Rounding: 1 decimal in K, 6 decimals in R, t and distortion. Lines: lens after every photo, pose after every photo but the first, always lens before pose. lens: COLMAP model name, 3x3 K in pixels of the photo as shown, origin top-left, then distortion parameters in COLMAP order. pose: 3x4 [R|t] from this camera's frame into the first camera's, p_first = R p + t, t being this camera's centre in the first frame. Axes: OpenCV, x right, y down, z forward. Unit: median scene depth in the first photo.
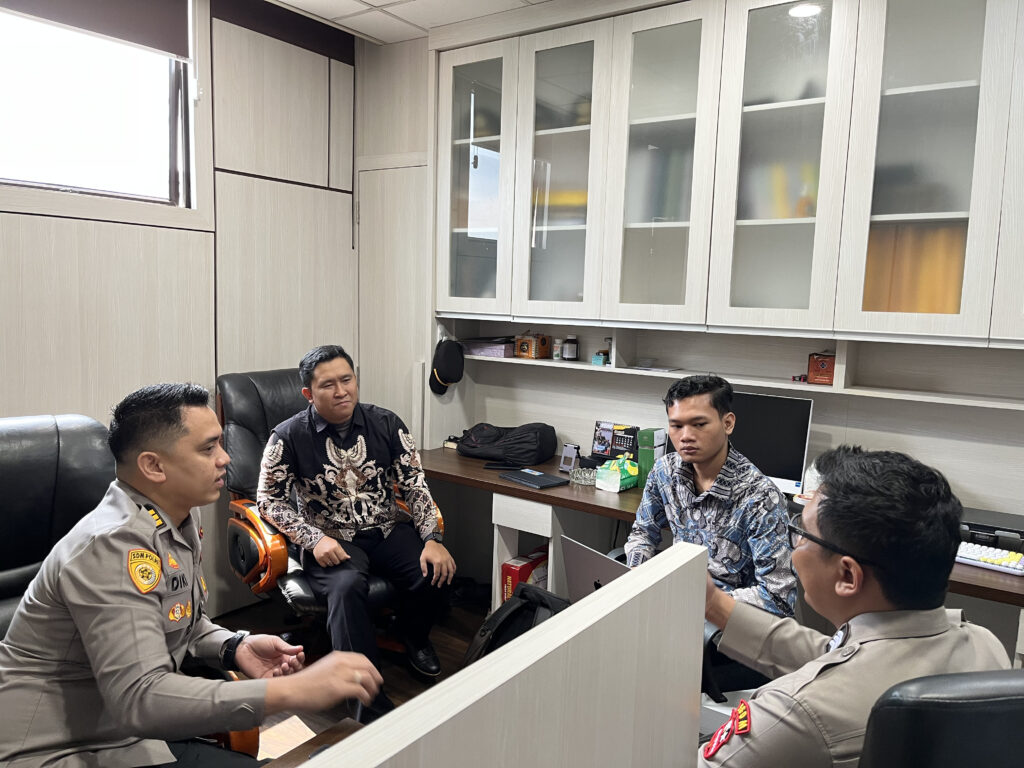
lens RADIAL K [[777.8, 0, 496.0], [0, 777.8, 388.5], [0, 0, 1]] dist [0.059877, -0.070378]
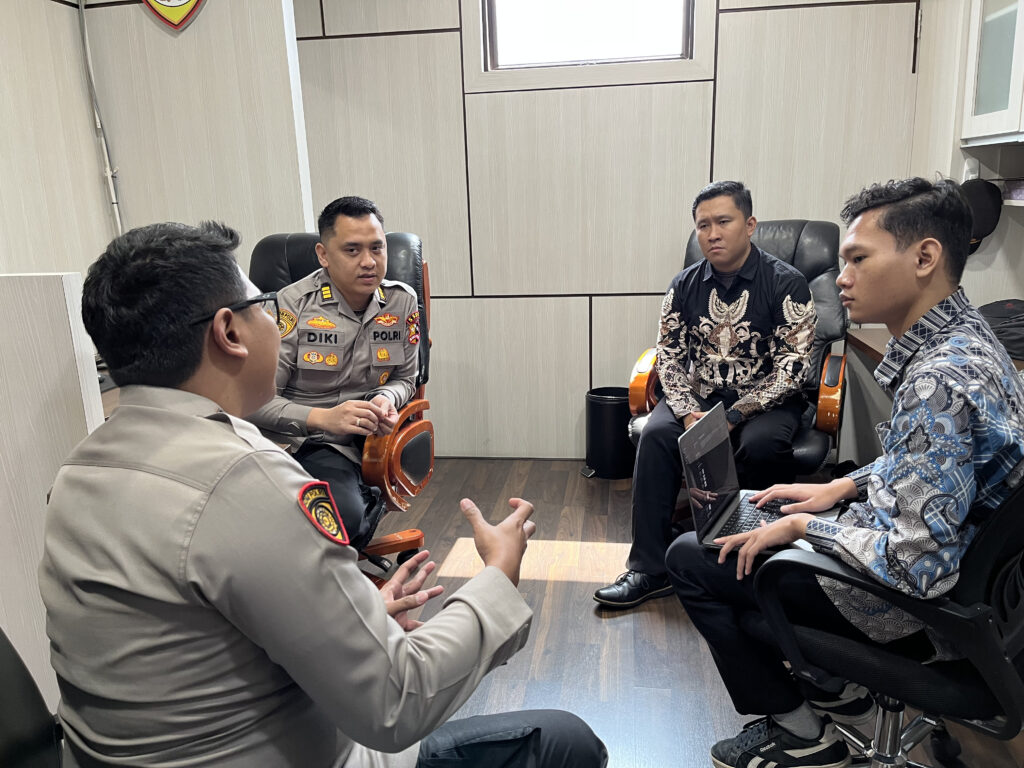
lens RADIAL K [[777.8, 0, 496.0], [0, 777.8, 388.5], [0, 0, 1]] dist [0.059877, -0.070378]
pose [[0.484038, 0.163344, -0.859666, 0.482126], [-0.050924, 0.986016, 0.158678, 0.045139], [0.873564, -0.033028, 0.485587, 0.317504]]
